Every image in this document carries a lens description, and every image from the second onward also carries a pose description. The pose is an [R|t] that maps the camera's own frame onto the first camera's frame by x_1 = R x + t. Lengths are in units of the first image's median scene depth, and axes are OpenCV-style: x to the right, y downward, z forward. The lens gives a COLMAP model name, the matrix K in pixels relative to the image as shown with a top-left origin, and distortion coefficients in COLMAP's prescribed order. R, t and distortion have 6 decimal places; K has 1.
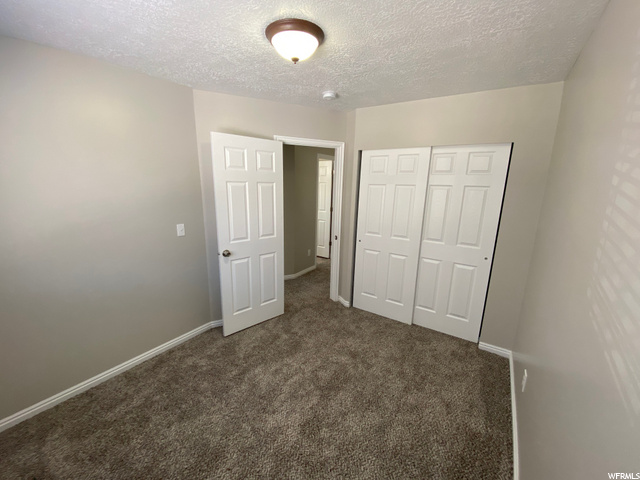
lens RADIAL K [[255.8, 0, 322.1], [0, 255.8, 239.2], [0, 0, 1]] dist [-0.022273, 0.000046]
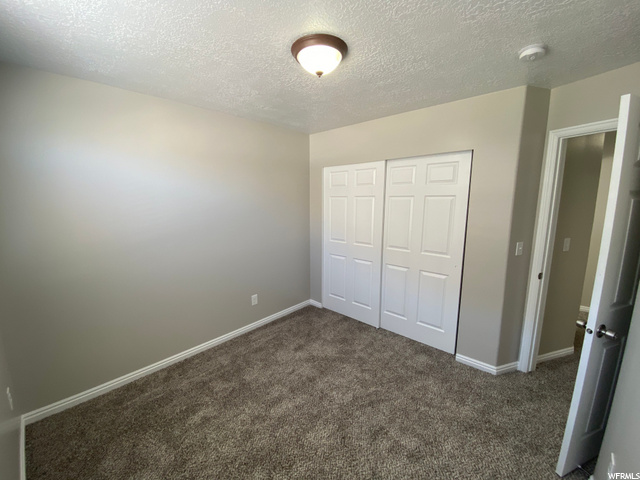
lens RADIAL K [[277.3, 0, 317.6], [0, 277.3, 241.7], [0, 0, 1]] dist [-0.004536, -0.000763]
pose [[0.985421, 0.013061, -0.169631, 0.178142], [-0.021803, 0.998522, -0.049775, 0.025912], [0.168730, 0.052748, 0.984250, -0.108193]]
